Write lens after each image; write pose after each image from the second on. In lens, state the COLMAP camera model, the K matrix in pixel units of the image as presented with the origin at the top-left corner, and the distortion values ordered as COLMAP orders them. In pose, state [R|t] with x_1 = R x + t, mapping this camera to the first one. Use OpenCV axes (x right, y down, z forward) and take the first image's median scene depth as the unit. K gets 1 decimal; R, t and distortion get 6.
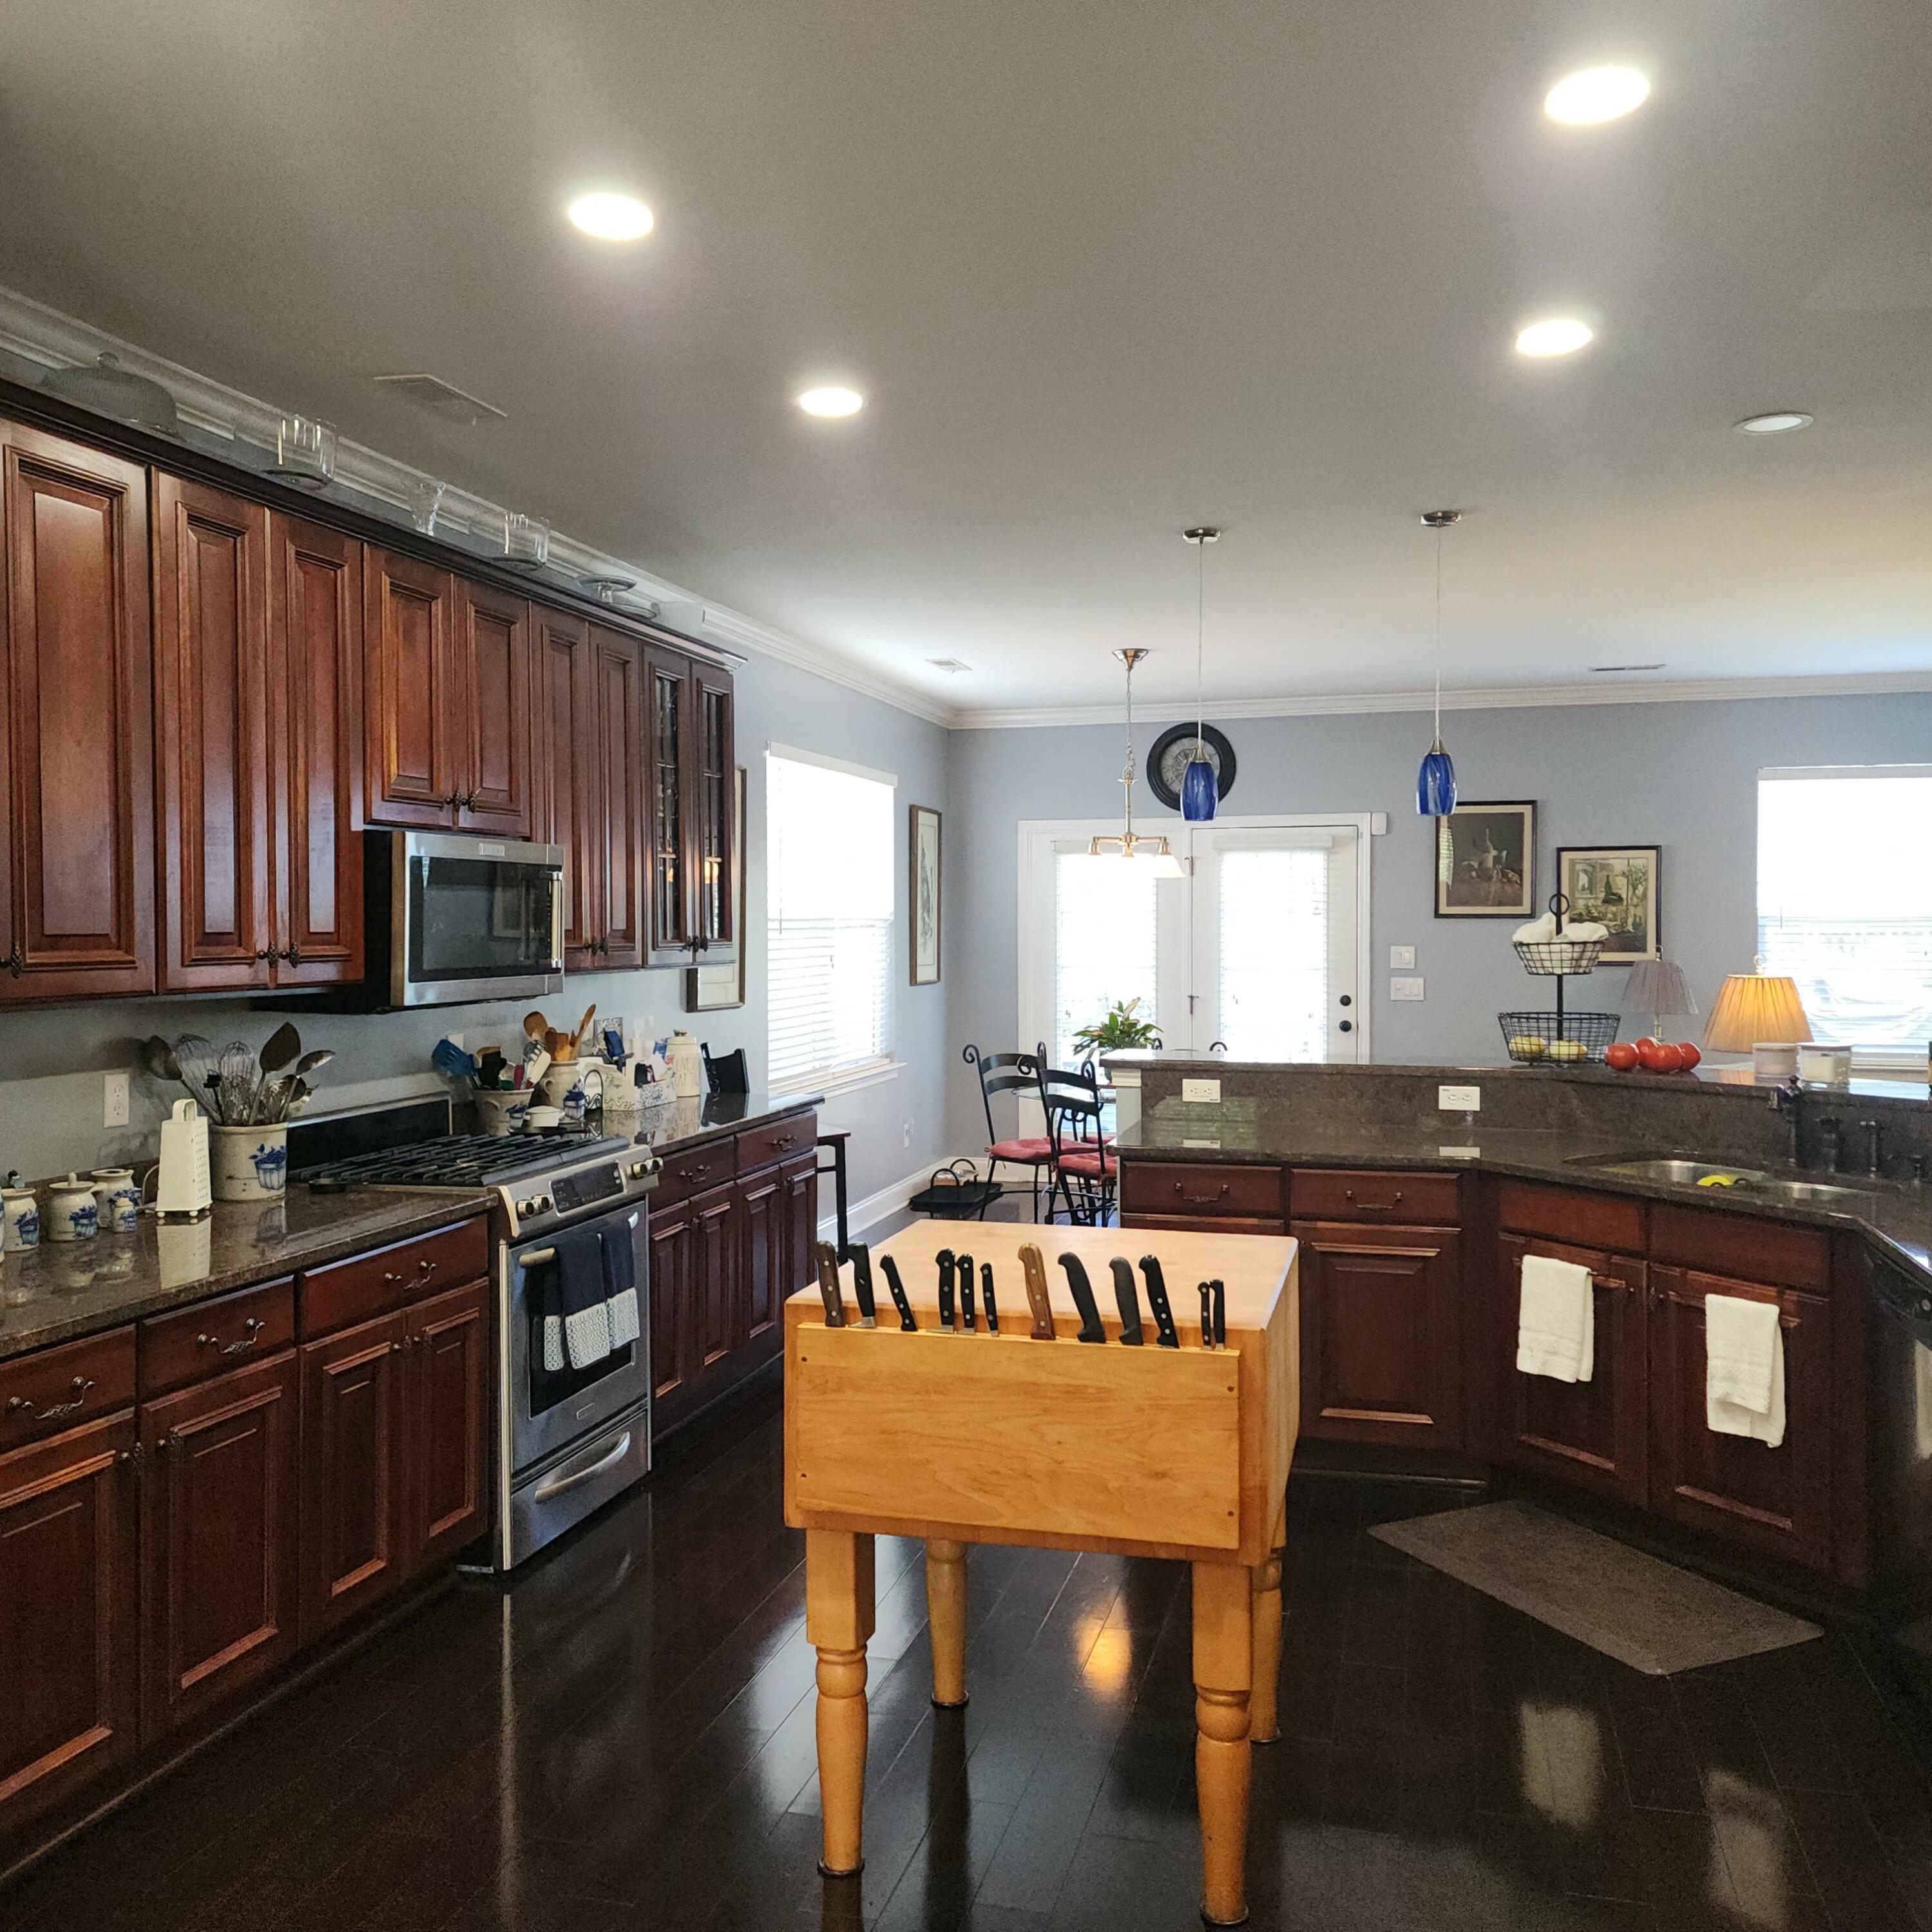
lens RADIAL K [[1716.2, 0, 956.3], [0, 1716.2, 961.2], [0, 0, 1]] dist [0.146914, -0.245787]
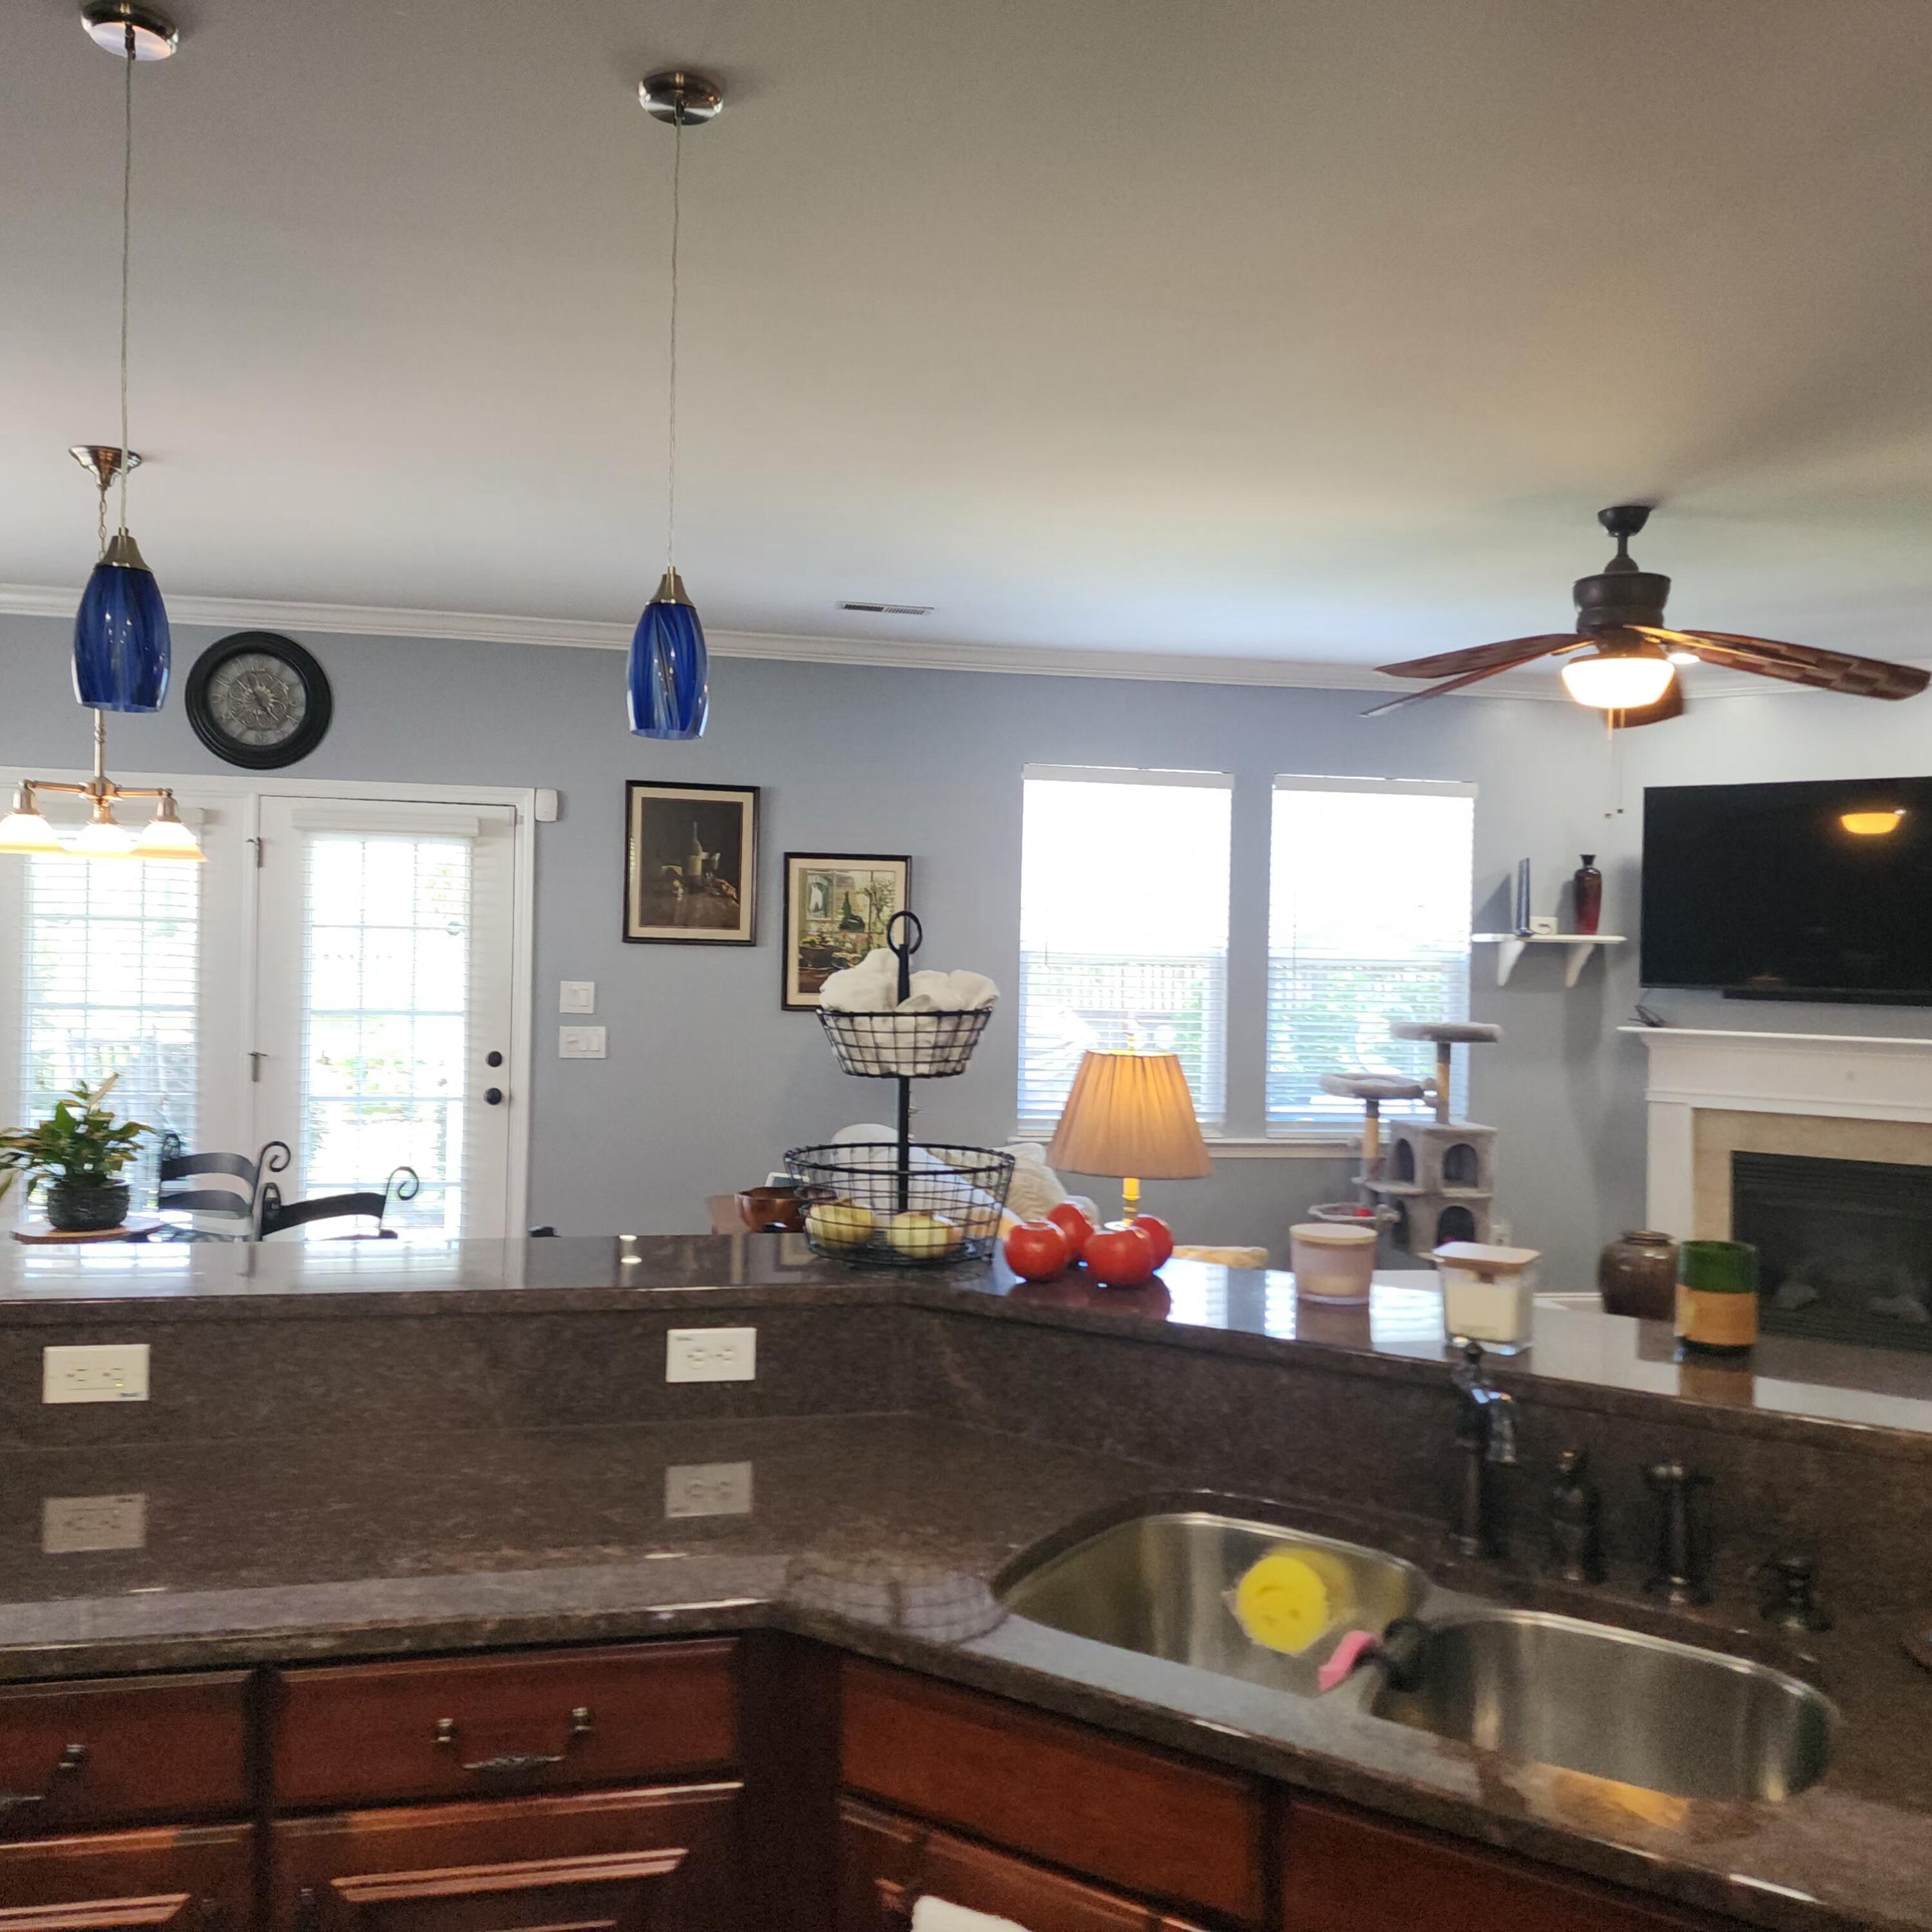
lens RADIAL K [[1737.2, 0, 933.5], [0, 1737.2, 958.0], [0, 0, 1]] dist [0.112390, -0.123799]
pose [[0.896320, 0.019727, 0.442969, 0.159726], [-0.014676, 0.999782, -0.014828, -0.021766], [-0.443165, 0.006790, 0.896414, 0.656959]]
